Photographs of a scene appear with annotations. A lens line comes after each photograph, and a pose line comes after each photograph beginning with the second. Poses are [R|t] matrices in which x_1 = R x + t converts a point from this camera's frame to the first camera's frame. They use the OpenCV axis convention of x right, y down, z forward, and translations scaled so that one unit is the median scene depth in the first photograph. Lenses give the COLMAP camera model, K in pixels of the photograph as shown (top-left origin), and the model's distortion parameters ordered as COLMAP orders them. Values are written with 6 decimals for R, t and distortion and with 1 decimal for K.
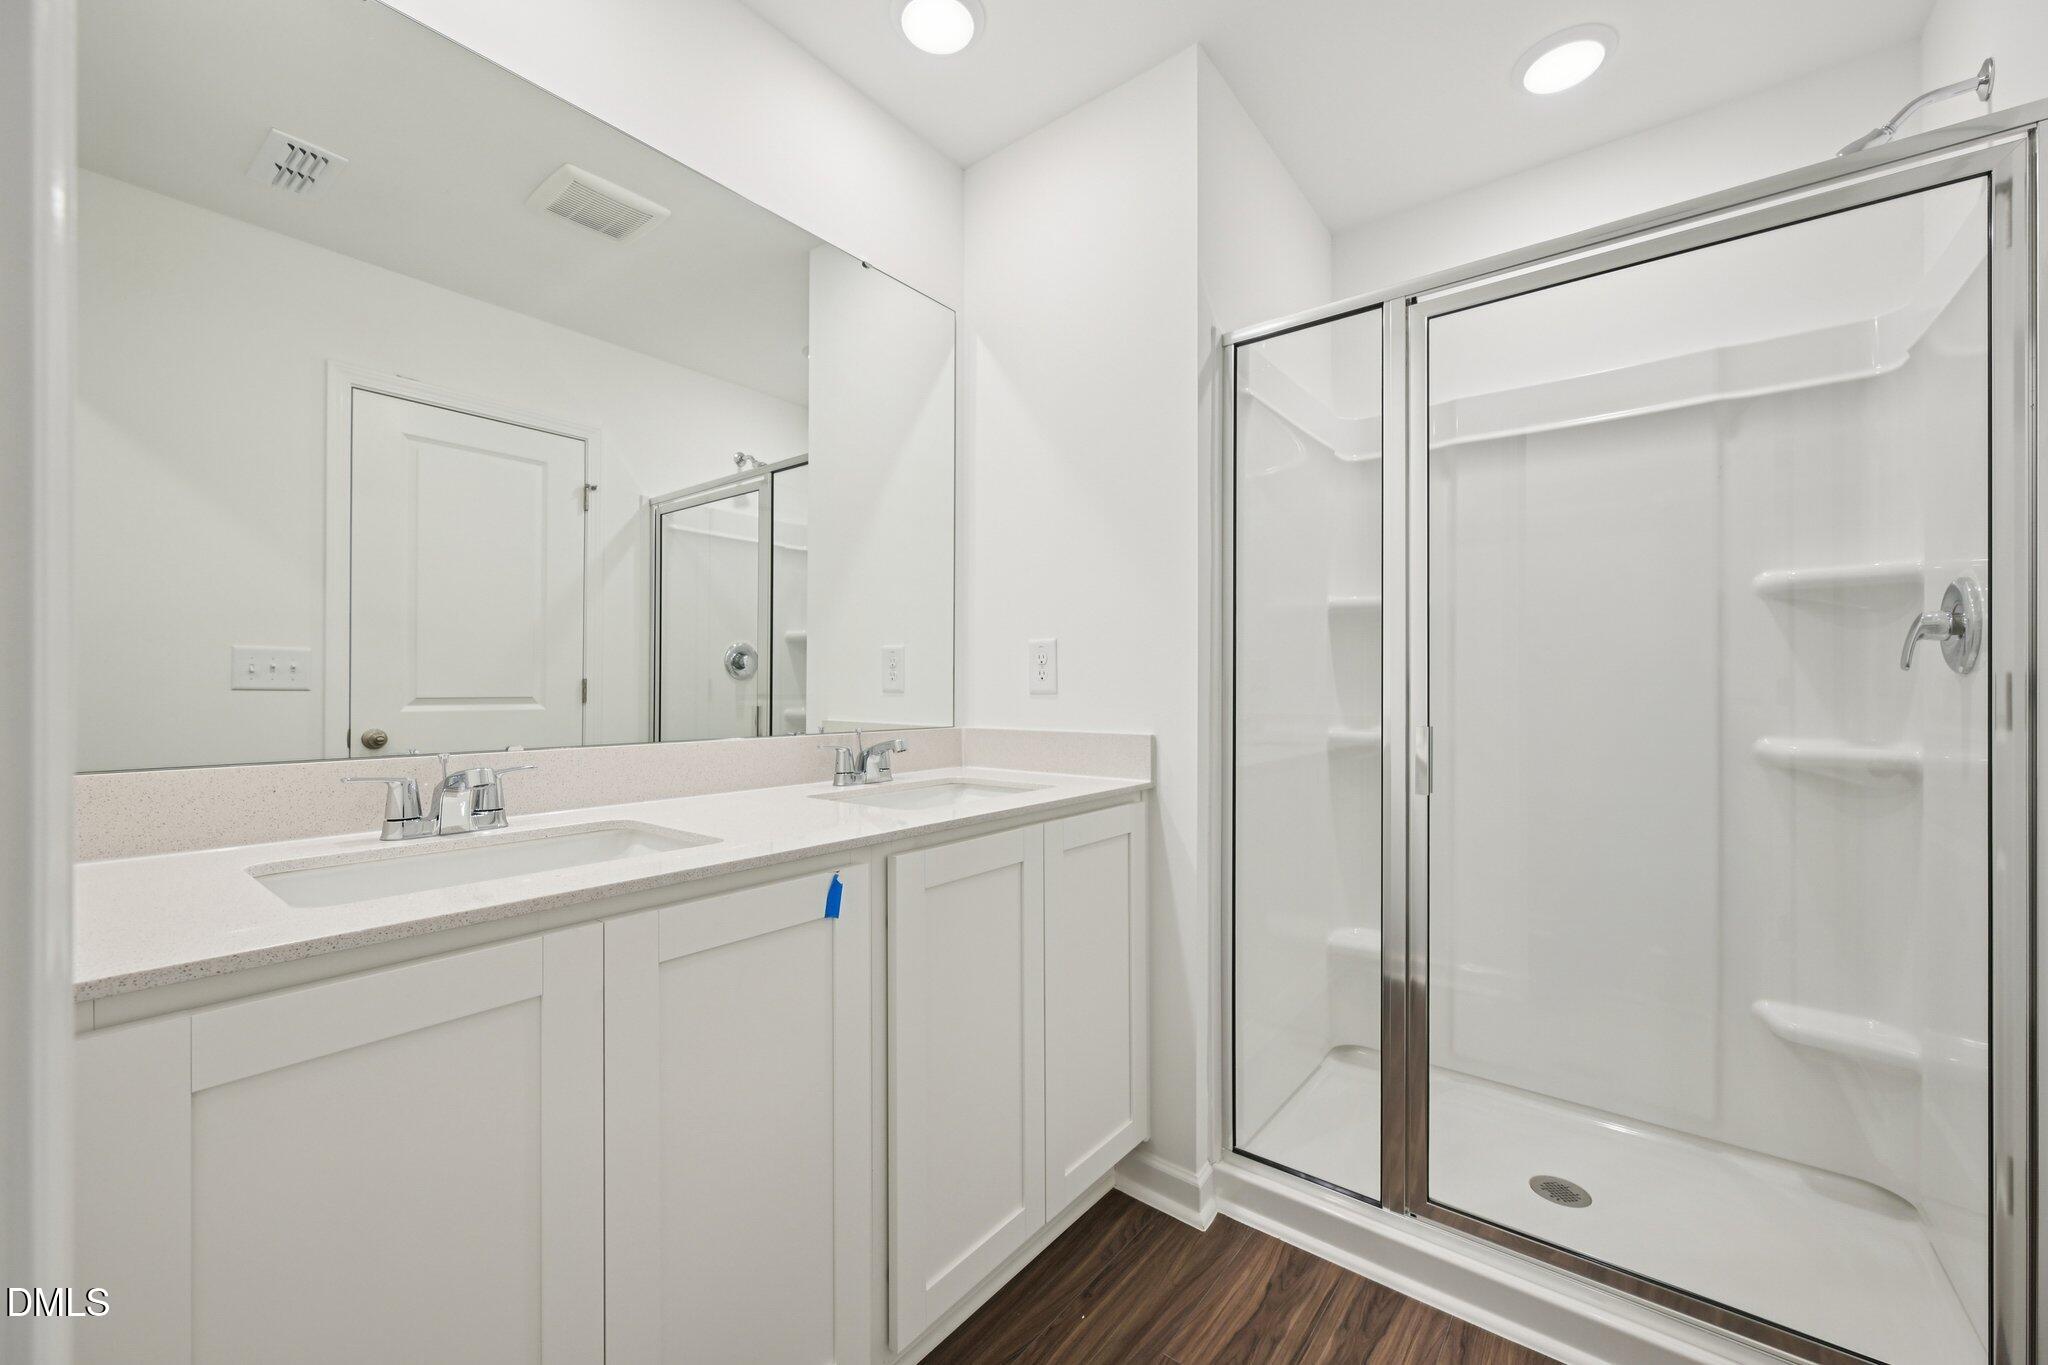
lens RADIAL K [[815.1, 0, 1012.9], [0, 815.1, 688.7], [0, 0, 1]] dist [-0.000227, -0.000491]
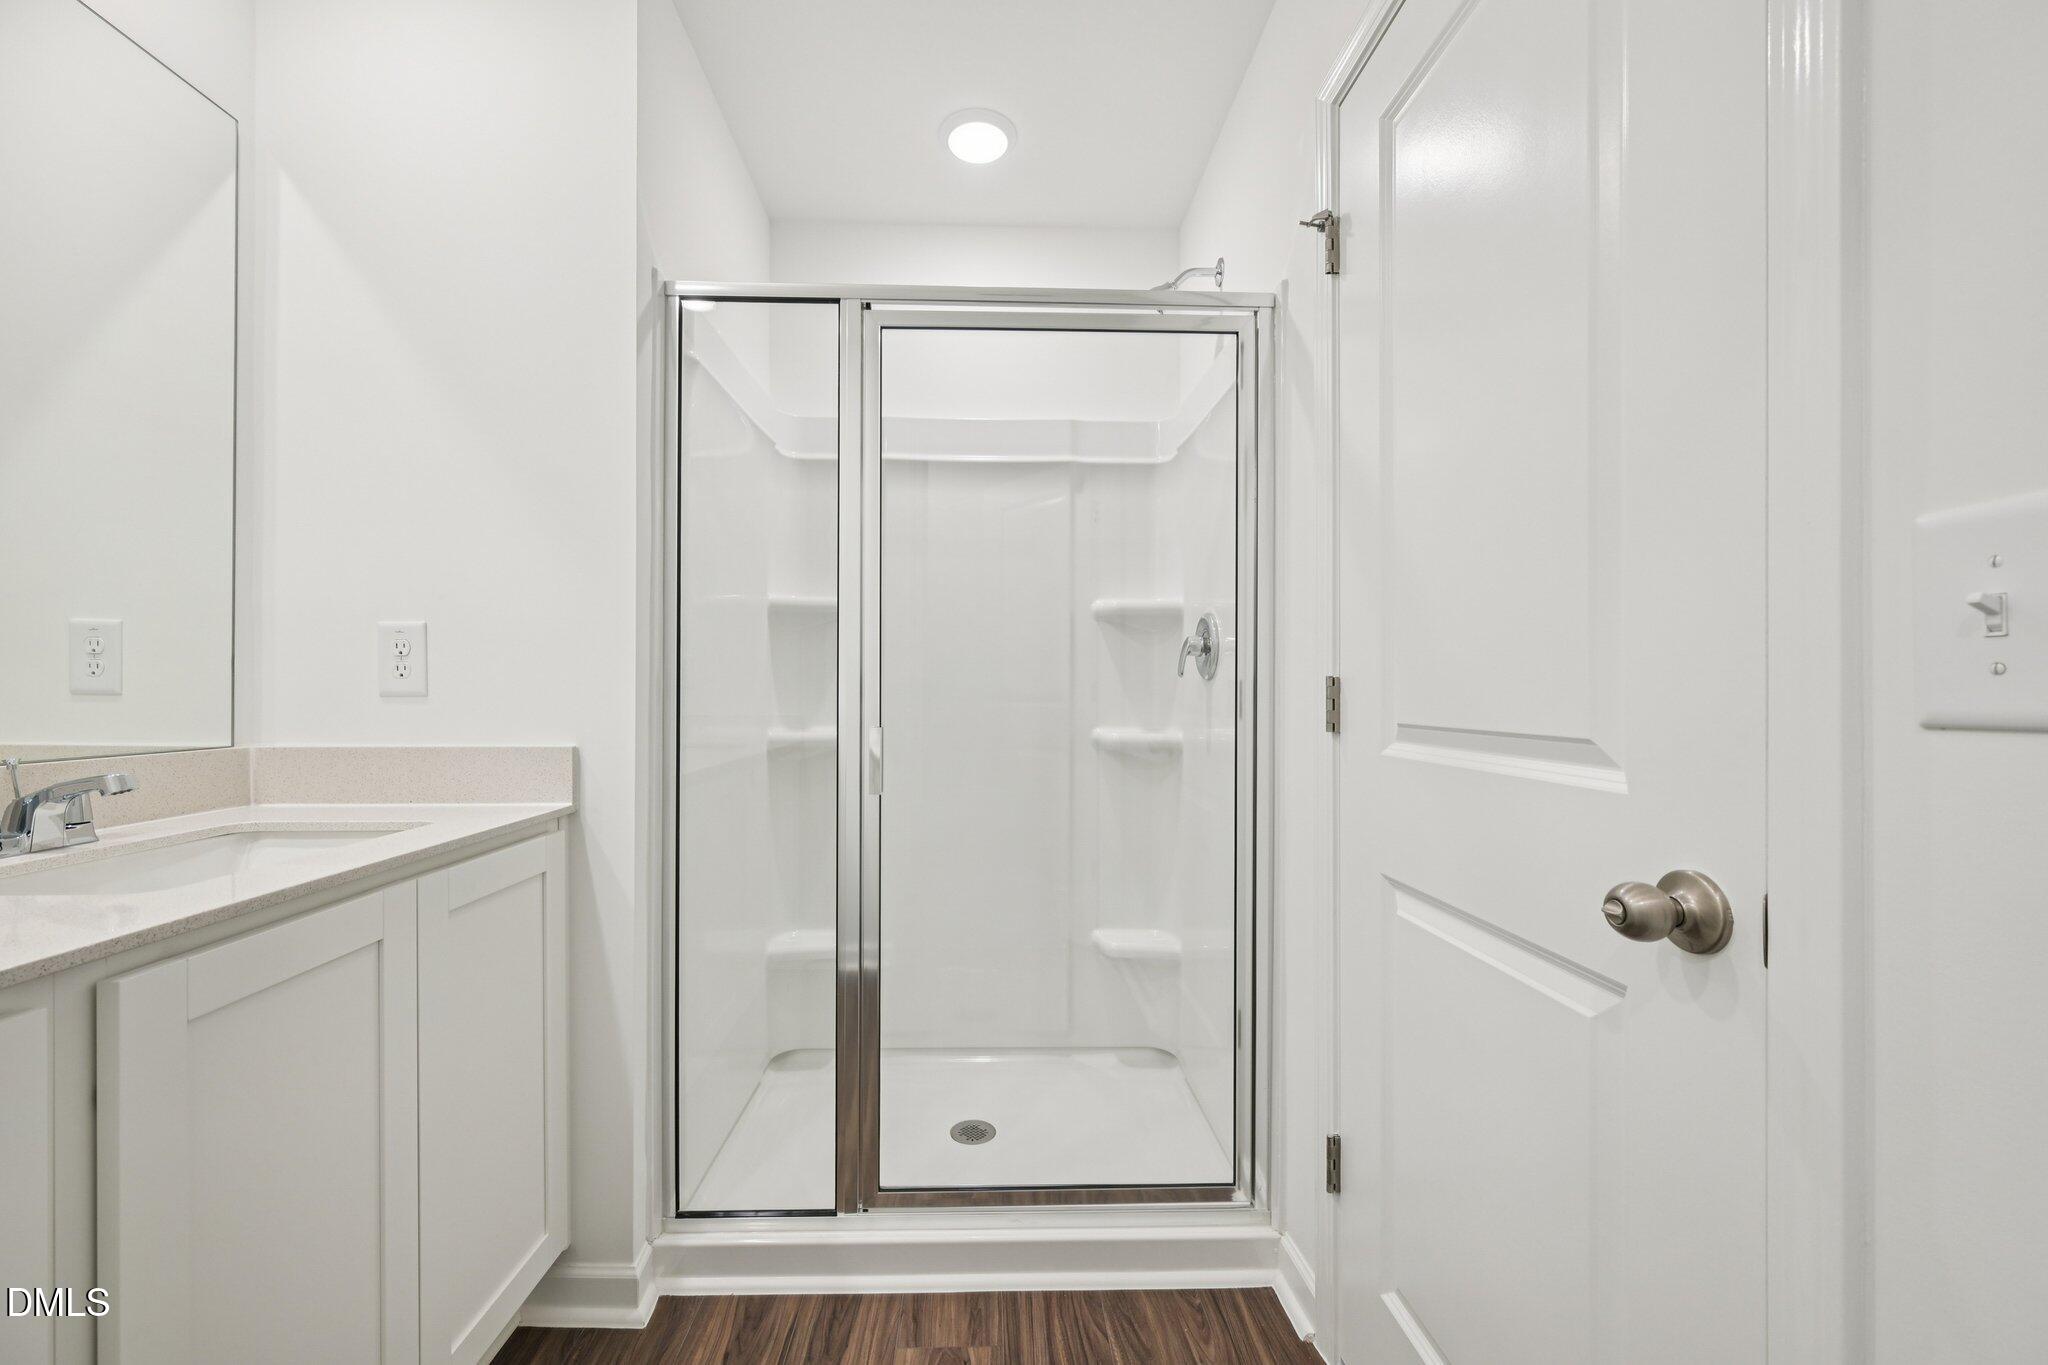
lens RADIAL K [[815.1, 0, 1012.9], [0, 815.1, 688.7], [0, 0, 1]] dist [-0.000227, -0.000491]
pose [[0.759378, 0.000477, 0.650650, -0.027175], [-0.002789, 0.999993, 0.002521, -0.004587], [-0.650644, -0.003729, 0.759374, 0.106197]]
